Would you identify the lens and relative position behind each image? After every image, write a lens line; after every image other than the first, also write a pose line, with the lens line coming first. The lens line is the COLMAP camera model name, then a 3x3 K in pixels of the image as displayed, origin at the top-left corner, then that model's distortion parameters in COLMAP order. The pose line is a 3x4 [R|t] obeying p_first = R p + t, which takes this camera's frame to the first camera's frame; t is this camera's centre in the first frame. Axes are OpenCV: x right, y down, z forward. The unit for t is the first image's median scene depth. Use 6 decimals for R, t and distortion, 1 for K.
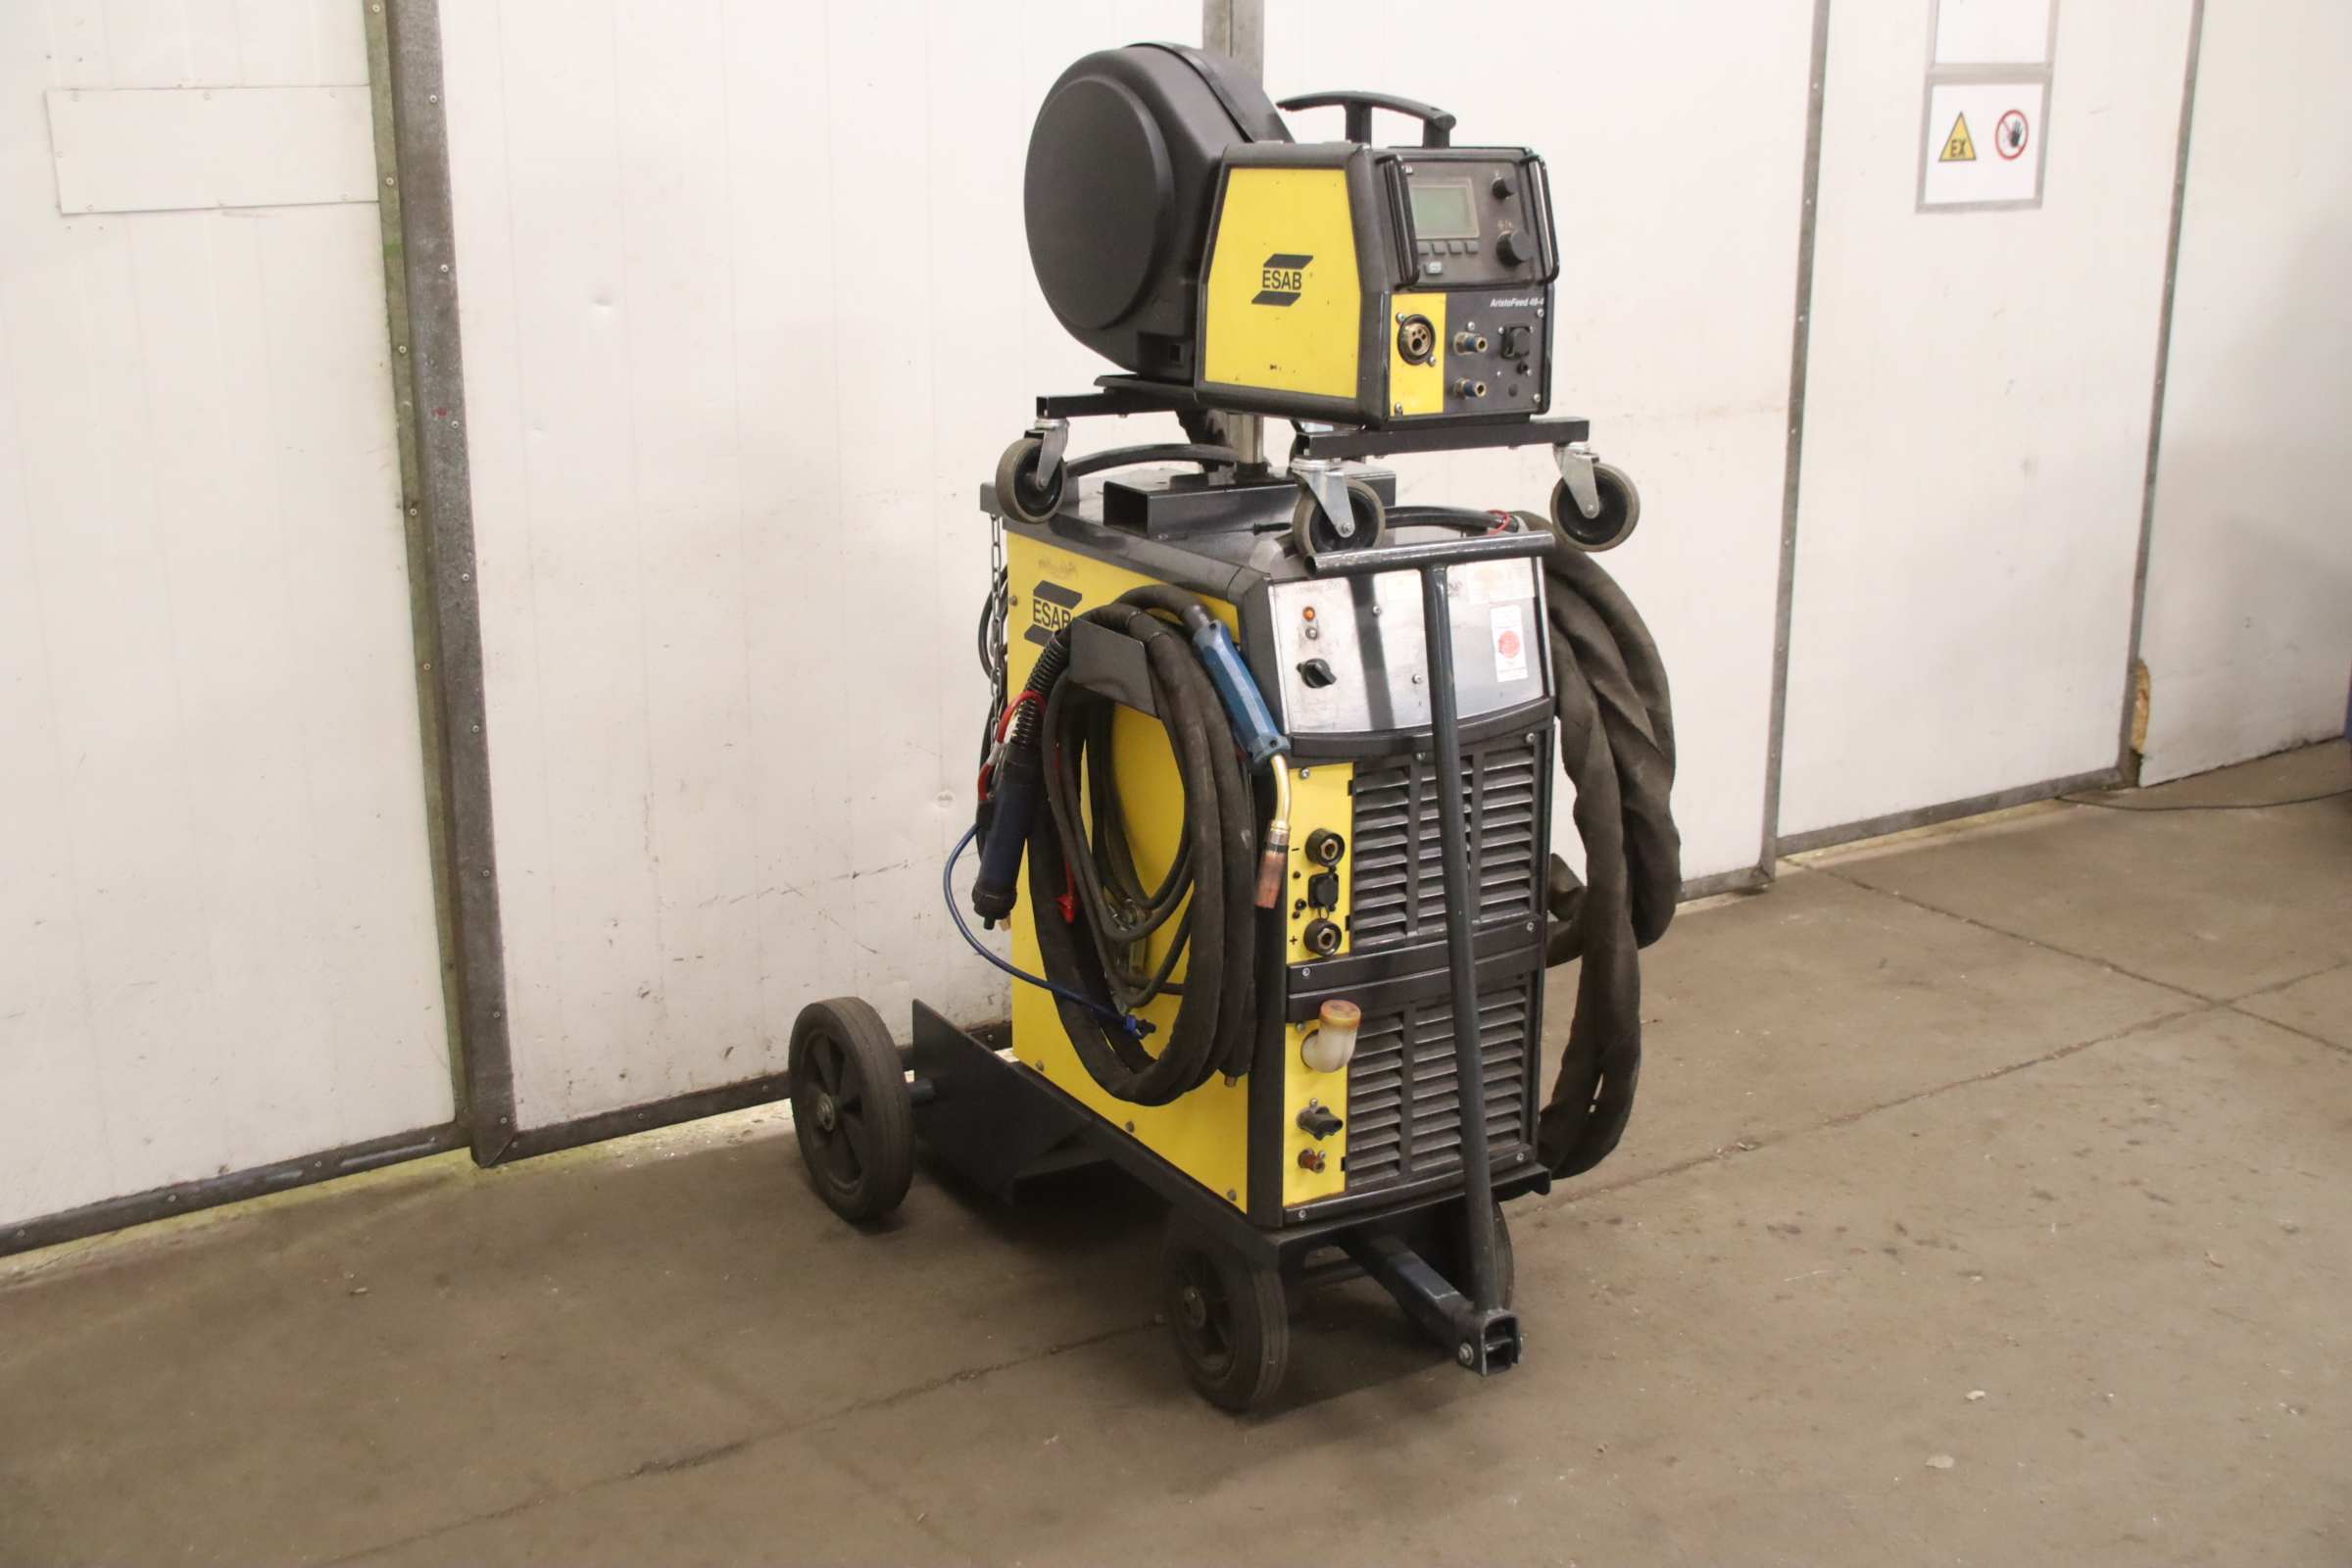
lens RADIAL K [[2604.8, 0, 1181.4], [0, 2604.8, 778.7], [0, 0, 1]] dist [-0.012866, 0.000000]
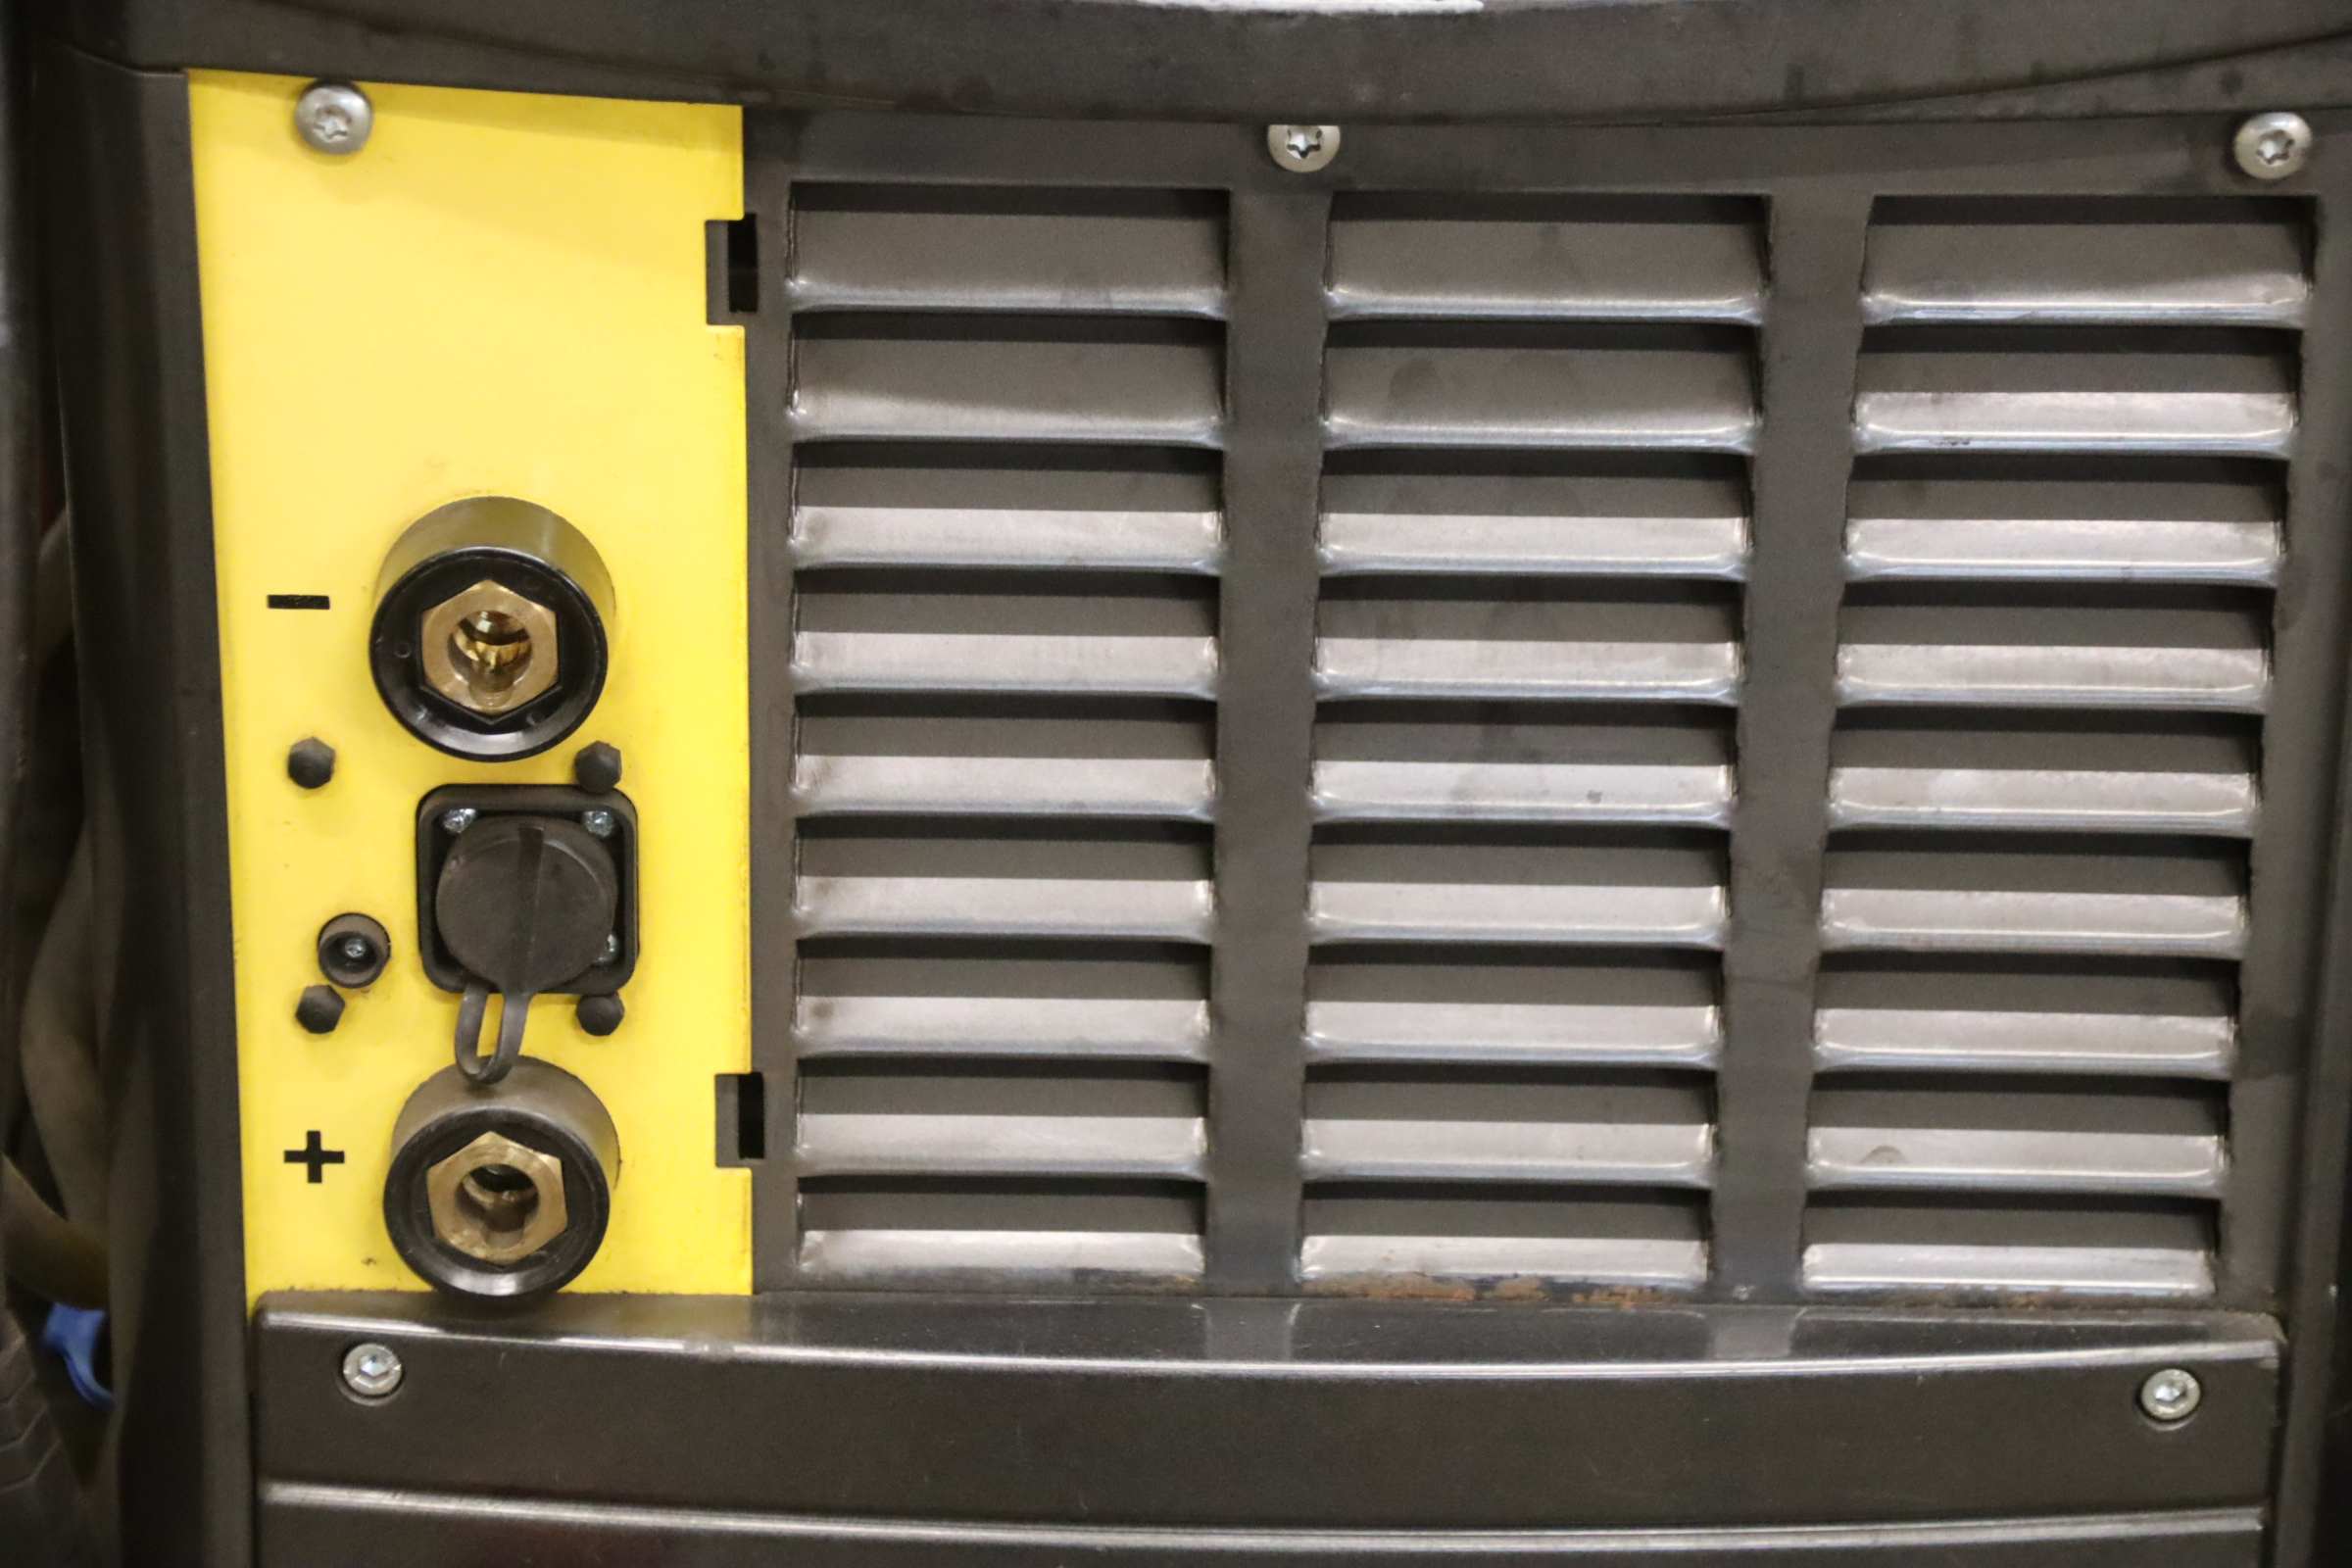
lens RADIAL K [[6862.5, 0, 1180.5], [0, 6862.5, 795.7], [0, 0, 1]] dist [0.462610, 0.000000]
pose [[0.864968, 0.219949, -0.451058, 0.261157], [-0.149732, 0.971005, 0.186356, -0.042928], [0.478968, -0.093654, 0.872822, 0.638571]]
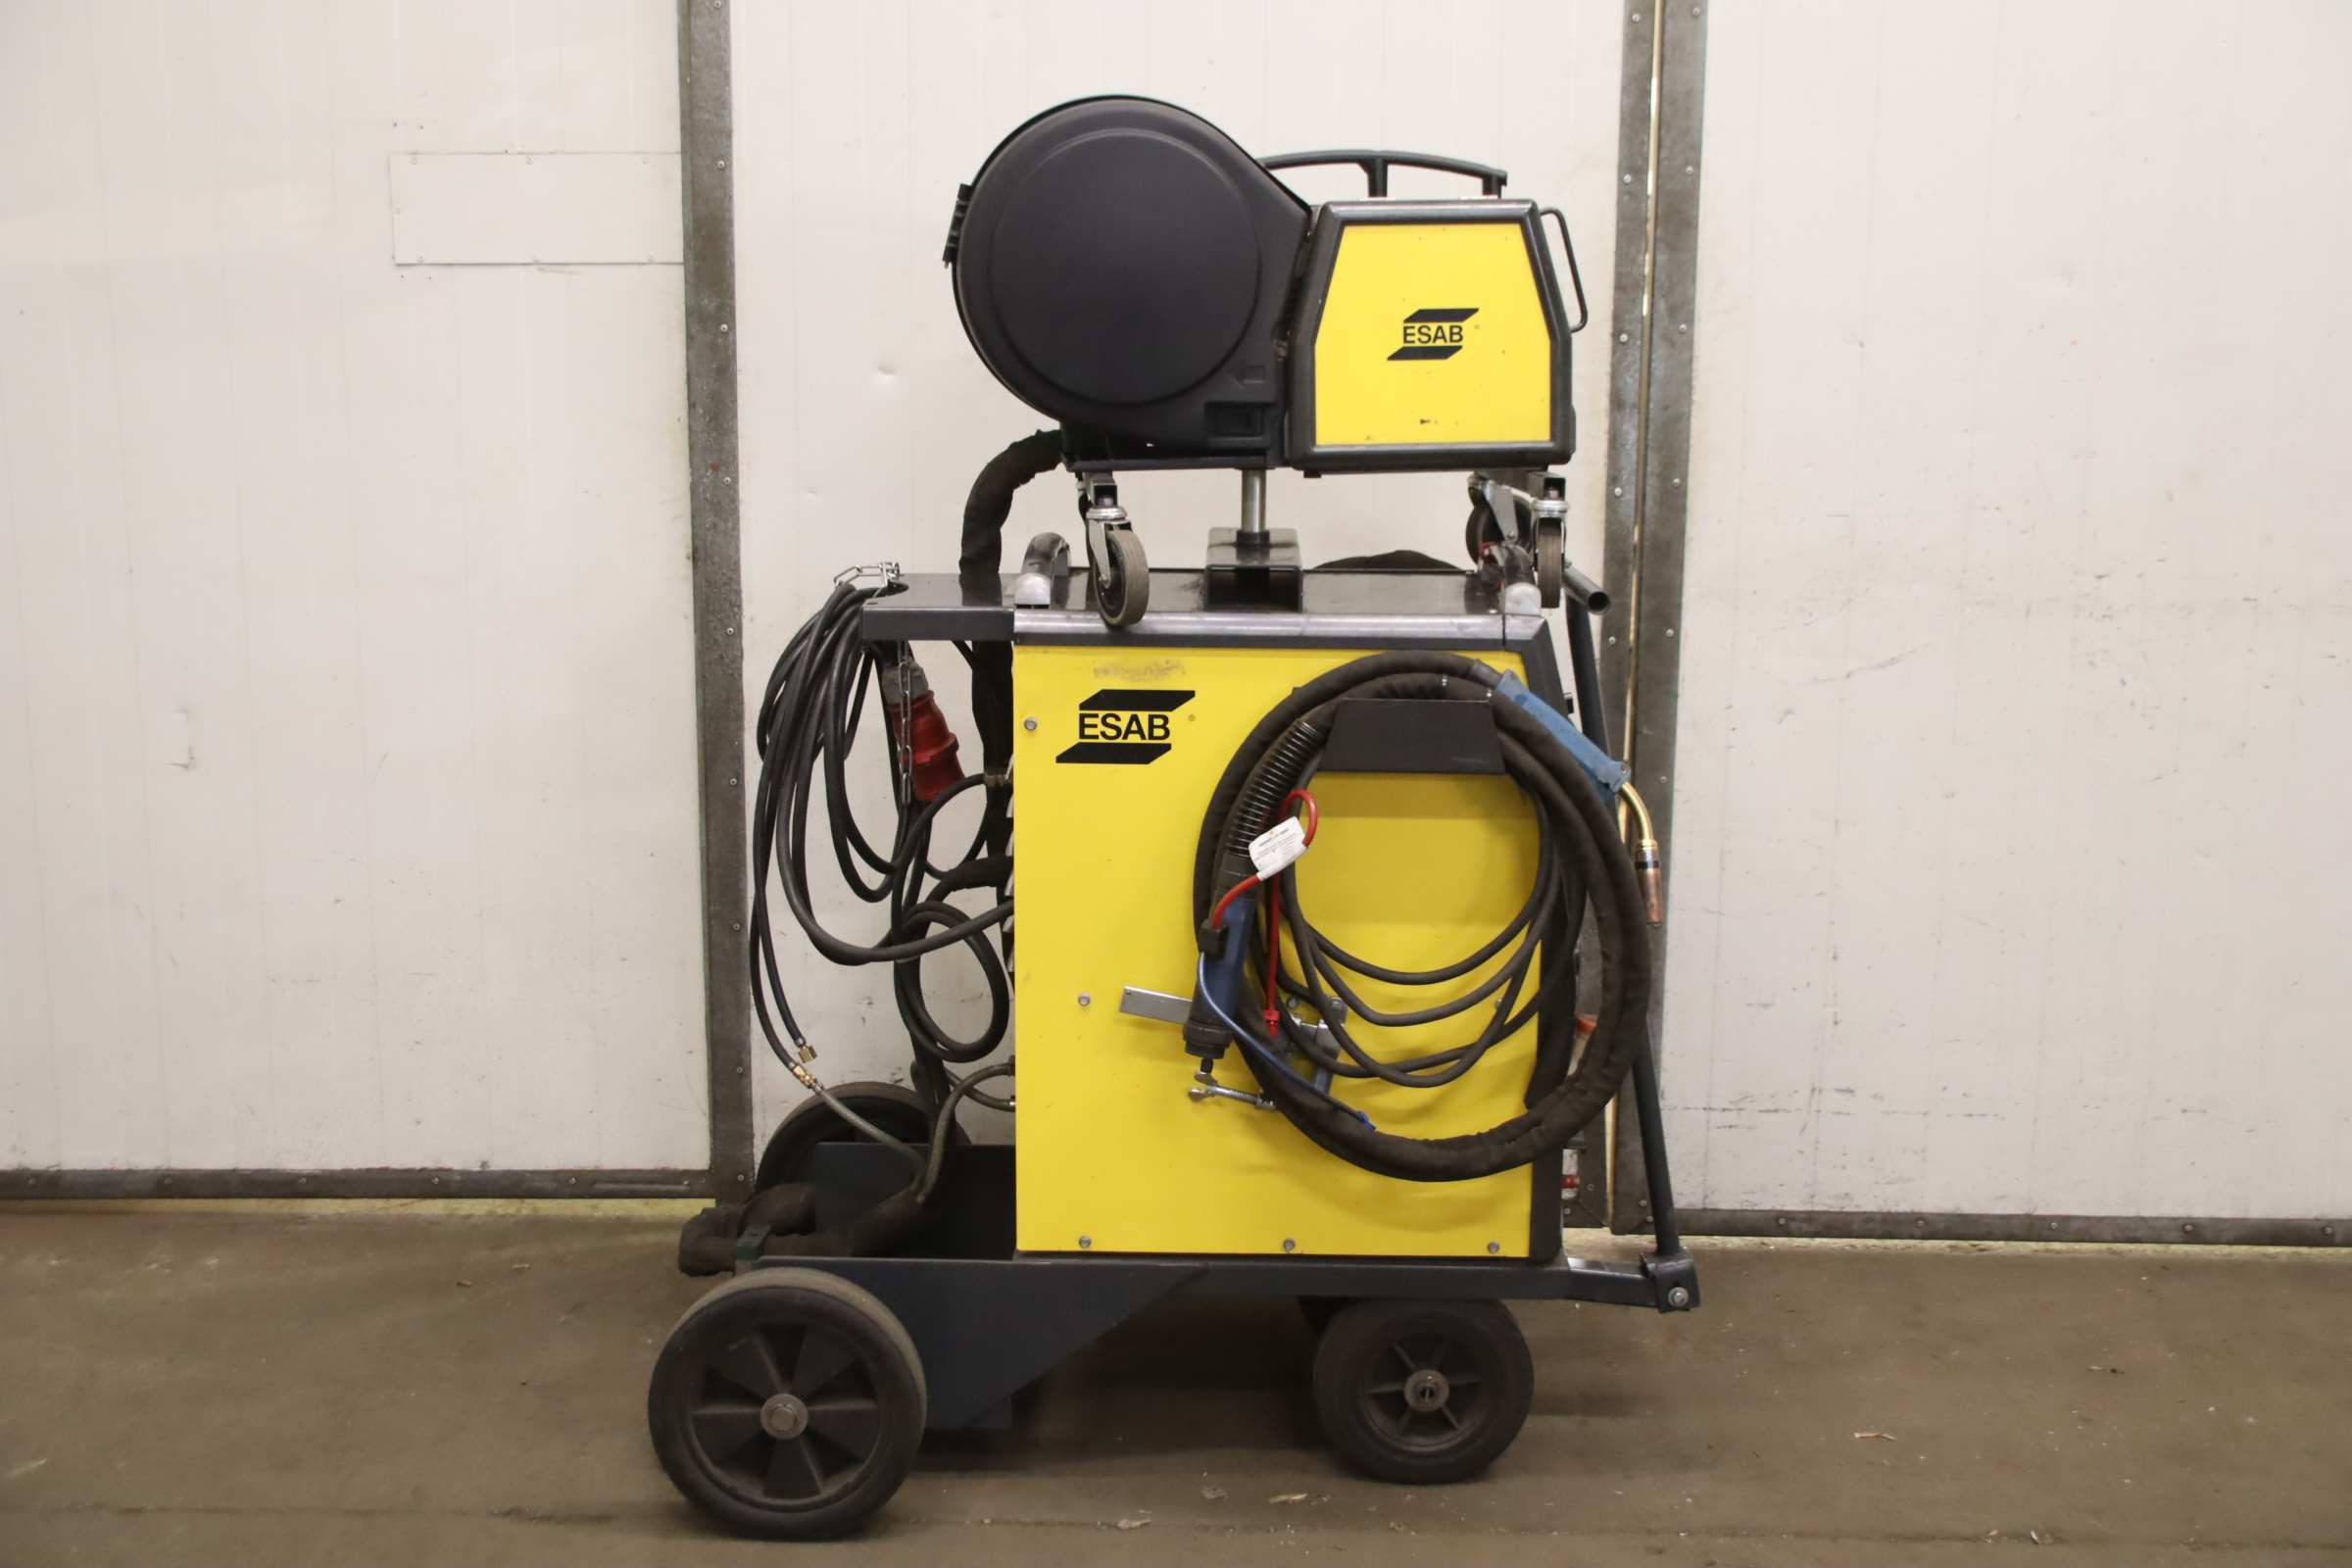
lens RADIAL K [[2722.5, 0, 1221.2], [0, 2722.5, 812.6], [0, 0, 1]] dist [-0.015966, 0.000000]
pose [[0.835268, 0.124634, -0.535531, 0.544529], [-0.155942, 0.987676, -0.013361, -0.026263], [0.527266, 0.094672, 0.844410, 0.240388]]
